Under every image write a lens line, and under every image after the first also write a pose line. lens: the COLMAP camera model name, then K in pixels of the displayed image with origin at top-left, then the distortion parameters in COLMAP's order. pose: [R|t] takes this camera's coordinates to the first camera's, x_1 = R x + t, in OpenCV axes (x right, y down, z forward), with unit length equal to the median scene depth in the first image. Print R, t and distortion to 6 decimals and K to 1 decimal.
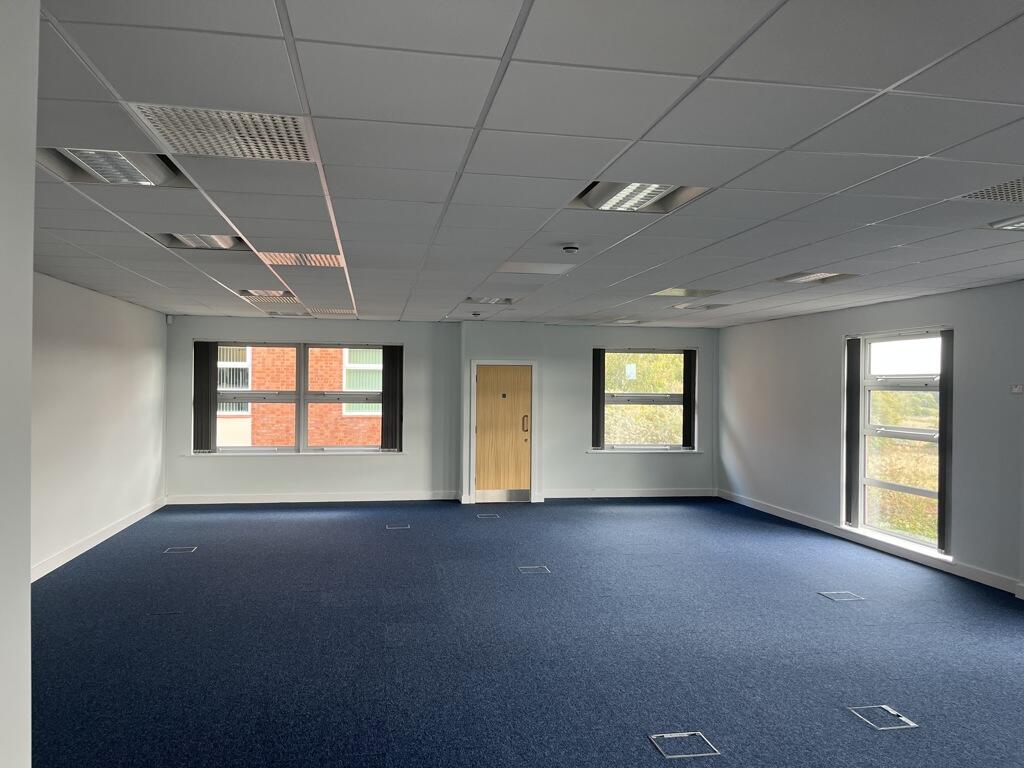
lens RADIAL K [[774.4, 0, 507.7], [0, 774.4, 386.8], [0, 0, 1]] dist [0.066498, -0.089327]
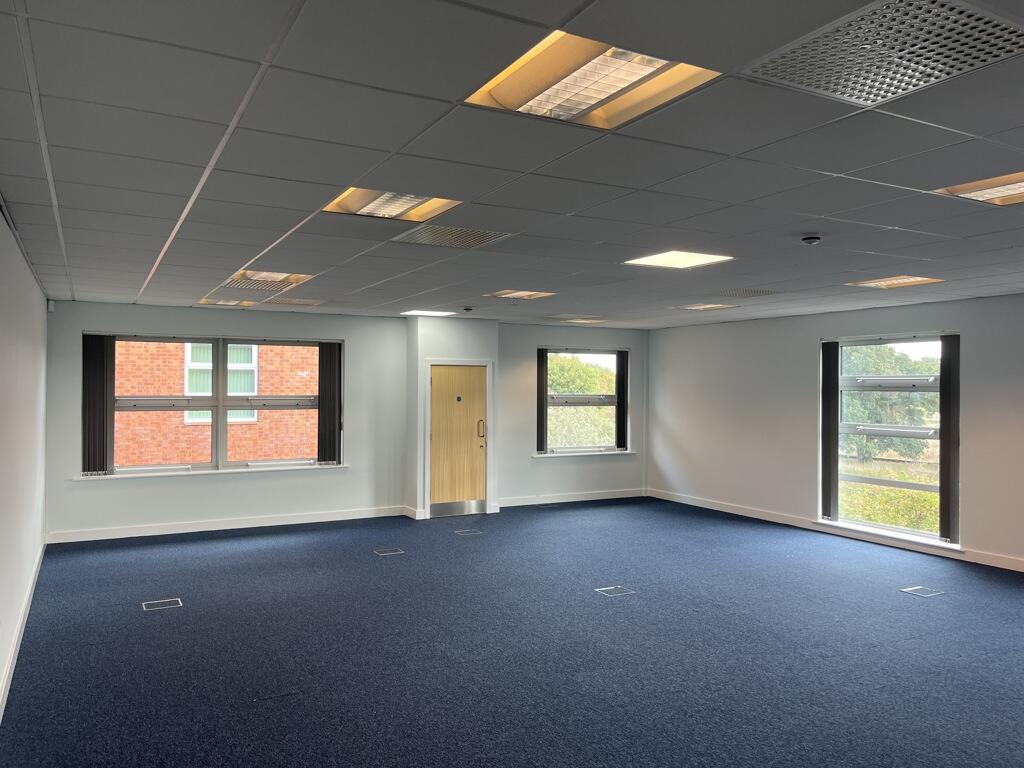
lens RADIAL K [[774.4, 0, 512.3], [0, 774.4, 384.8], [0, 0, 1]] dist [0.066498, -0.089327]
pose [[0.947726, -0.004906, 0.319048, -0.268534], [0.005363, 0.999985, -0.000554, -0.004873], [-0.319041, 0.002236, 0.947738, 0.124143]]
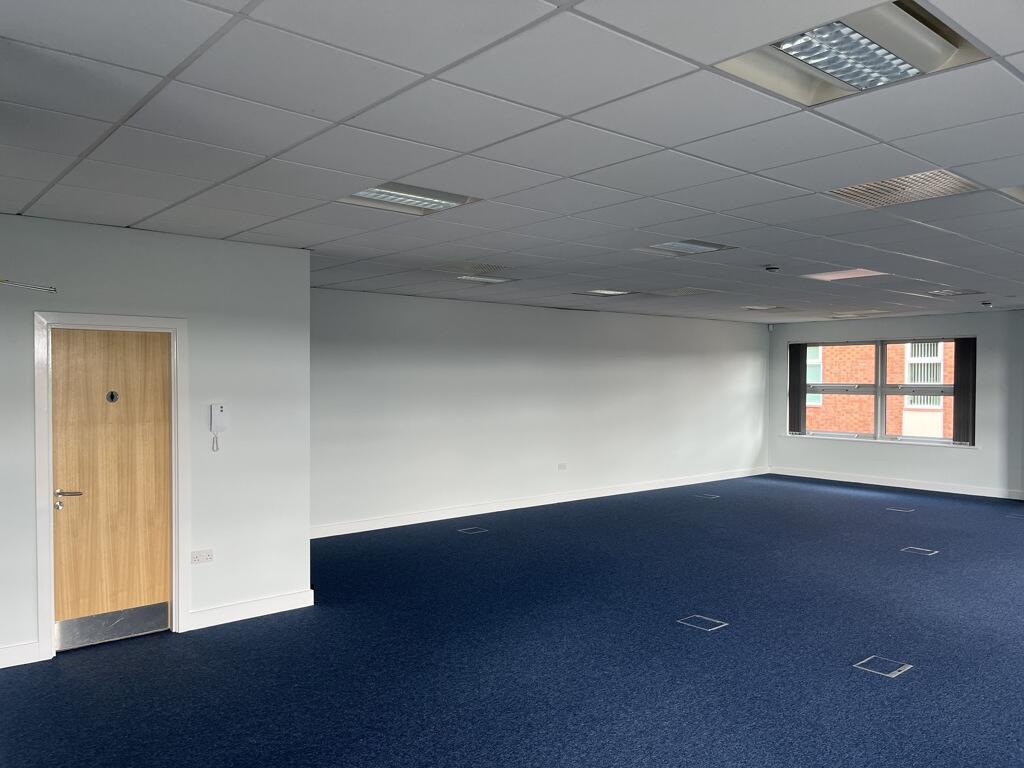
lens RADIAL K [[774.4, 0, 505.3], [0, 774.4, 382.0], [0, 0, 1]] dist [0.066498, -0.089327]
pose [[0.505549, -0.004168, -0.862788, 0.481688], [0.001740, 0.999991, -0.003812, 0.006925], [0.862796, 0.000425, 0.505551, -0.015167]]
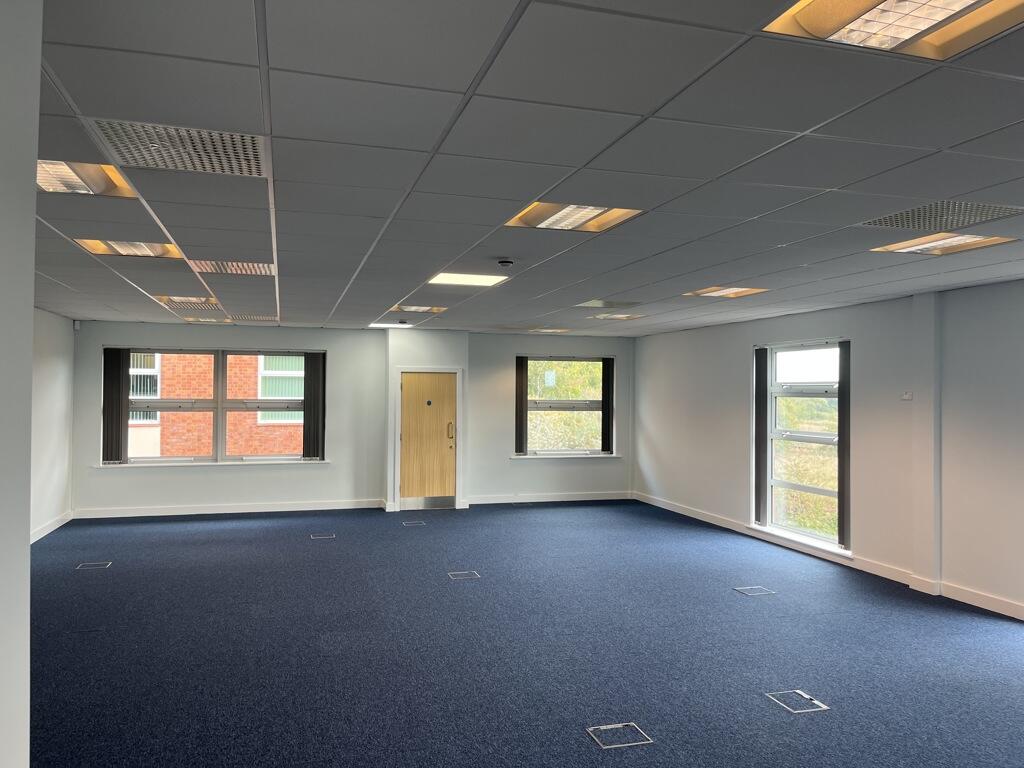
lens RADIAL K [[774.4, 0, 509.4], [0, 774.4, 380.3], [0, 0, 1]] dist [0.066498, -0.089327]
pose [[0.993738, -0.000881, 0.111733, -0.014886], [0.002679, 0.999869, -0.015940, -0.001826], [-0.111705, 0.016140, 0.993610, -0.014708]]
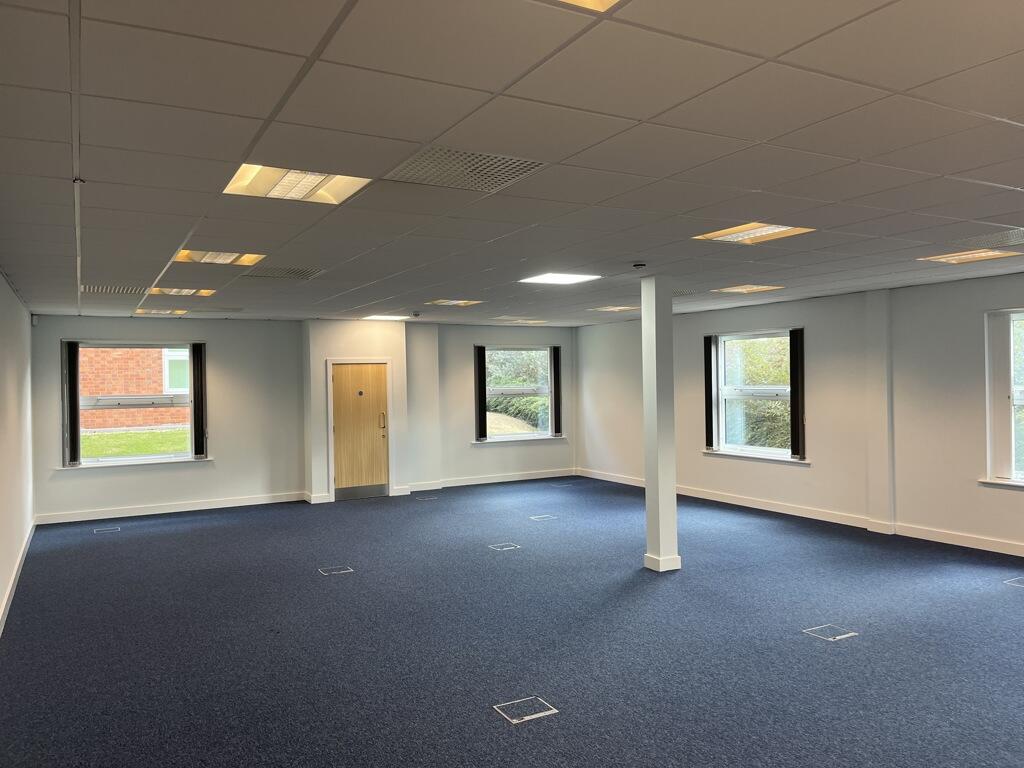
lens RADIAL K [[774.4, 0, 516.6], [0, 774.4, 384.6], [0, 0, 1]] dist [0.066498, -0.089327]
pose [[0.944060, -0.026832, 0.328679, -0.225699], [0.026034, 0.999638, 0.006830, -0.002685], [-0.328743, 0.002109, 0.944417, -0.041019]]
